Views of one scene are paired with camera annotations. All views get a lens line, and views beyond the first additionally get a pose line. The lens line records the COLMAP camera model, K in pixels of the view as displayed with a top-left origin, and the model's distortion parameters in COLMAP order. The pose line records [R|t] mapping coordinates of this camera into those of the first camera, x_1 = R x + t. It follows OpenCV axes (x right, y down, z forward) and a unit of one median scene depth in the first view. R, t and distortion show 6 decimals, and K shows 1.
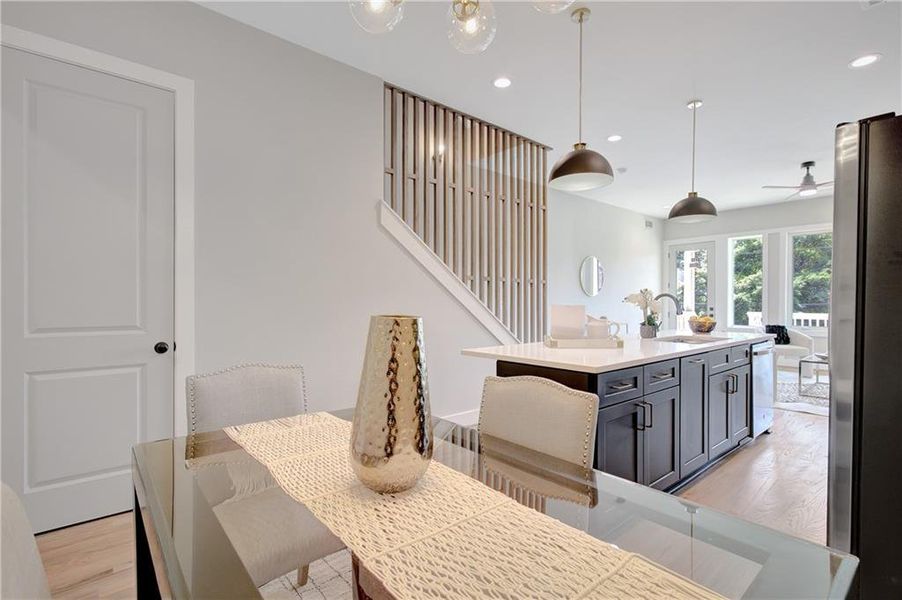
lens RADIAL K [[420.8, 0, 457.9], [0, 420.8, 303.4], [0, 0, 1]] dist [-0.000178, -0.000099]
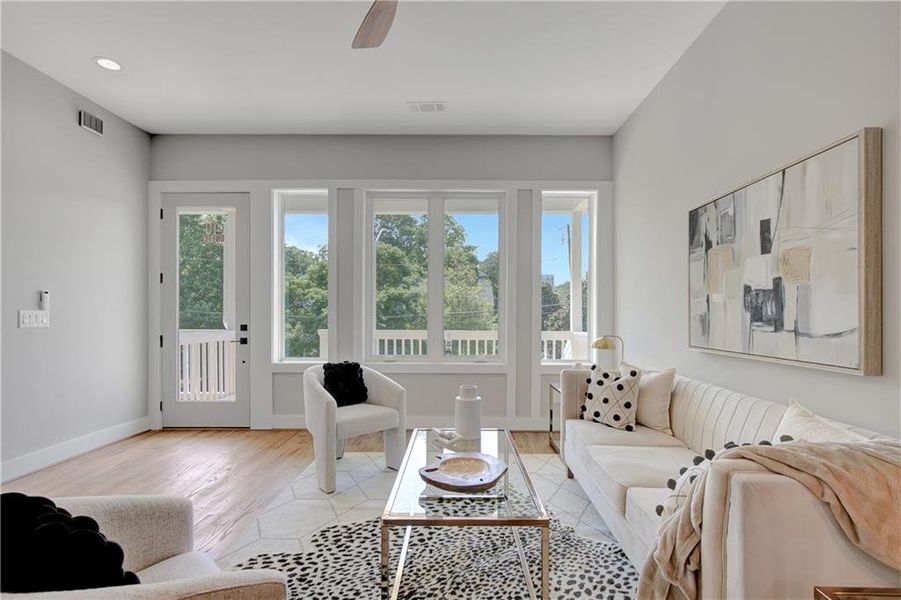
lens RADIAL K [[432.9, 0, 454.2], [0, 432.9, 315.6], [0, 0, 1]] dist [-0.000653, -0.000122]
pose [[0.663468, -0.002414, 0.748201, 0.482325], [0.004641, 0.999989, -0.000889, 0.000701], [-0.748190, 0.004062, 0.663472, 0.594475]]
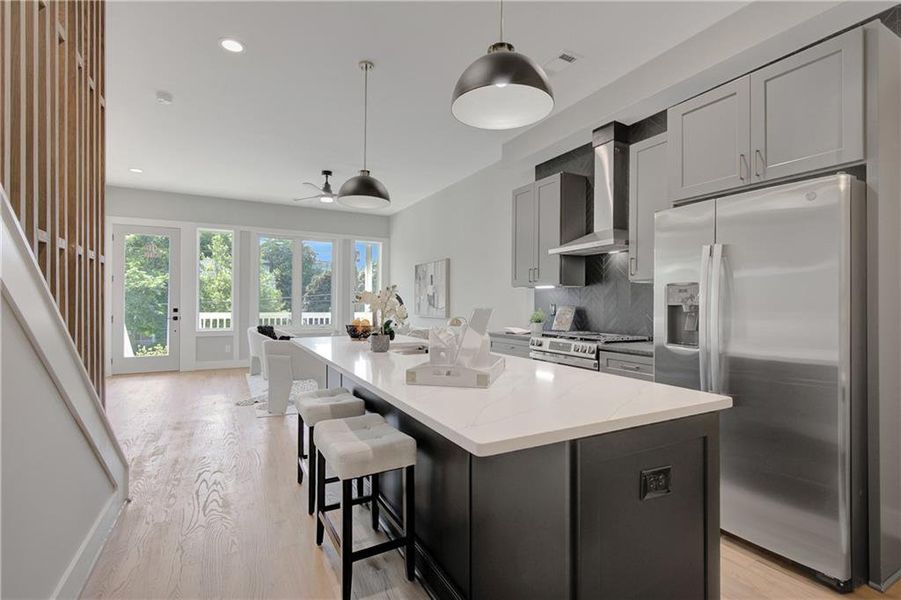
lens RADIAL K [[424.3, 0, 465.0], [0, 424.3, 297.9], [0, 0, 1]] dist [0.000065, 0.000053]
pose [[0.199827, 0.009971, 0.979781, -0.119590], [0.002404, 0.999940, -0.010667, -0.000773], [-0.979828, 0.004487, 0.199791, 0.351467]]
